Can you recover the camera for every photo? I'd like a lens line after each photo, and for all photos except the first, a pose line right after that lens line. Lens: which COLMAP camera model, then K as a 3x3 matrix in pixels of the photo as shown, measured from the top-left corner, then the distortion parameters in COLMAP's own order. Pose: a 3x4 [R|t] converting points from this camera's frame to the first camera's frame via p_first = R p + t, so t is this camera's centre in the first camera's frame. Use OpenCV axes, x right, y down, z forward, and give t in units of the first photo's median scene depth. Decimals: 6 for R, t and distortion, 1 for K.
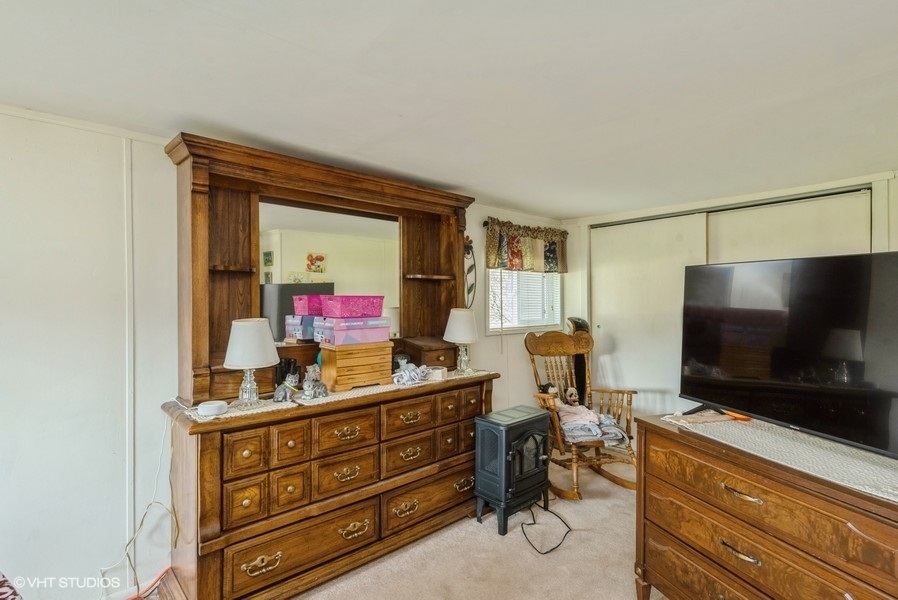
lens RADIAL K [[444.8, 0, 449.0], [0, 444.8, 300.0], [0, 0, 1]] dist [0.005808, -0.000307]
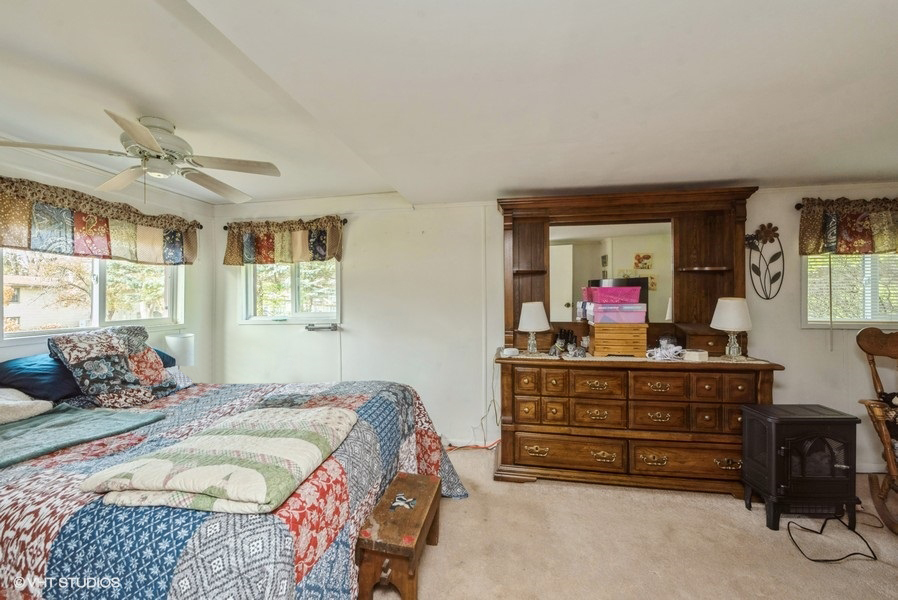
lens RADIAL K [[360.3, 0, 449.0], [0, 360.3, 300.0], [0, 0, 1]] dist [0.000005, -0.000103]
pose [[0.607205, 0.011275, -0.794465, 0.315235], [0.003522, 0.999851, 0.016882, 0.008862], [0.794538, -0.013049, 0.607075, -0.041000]]
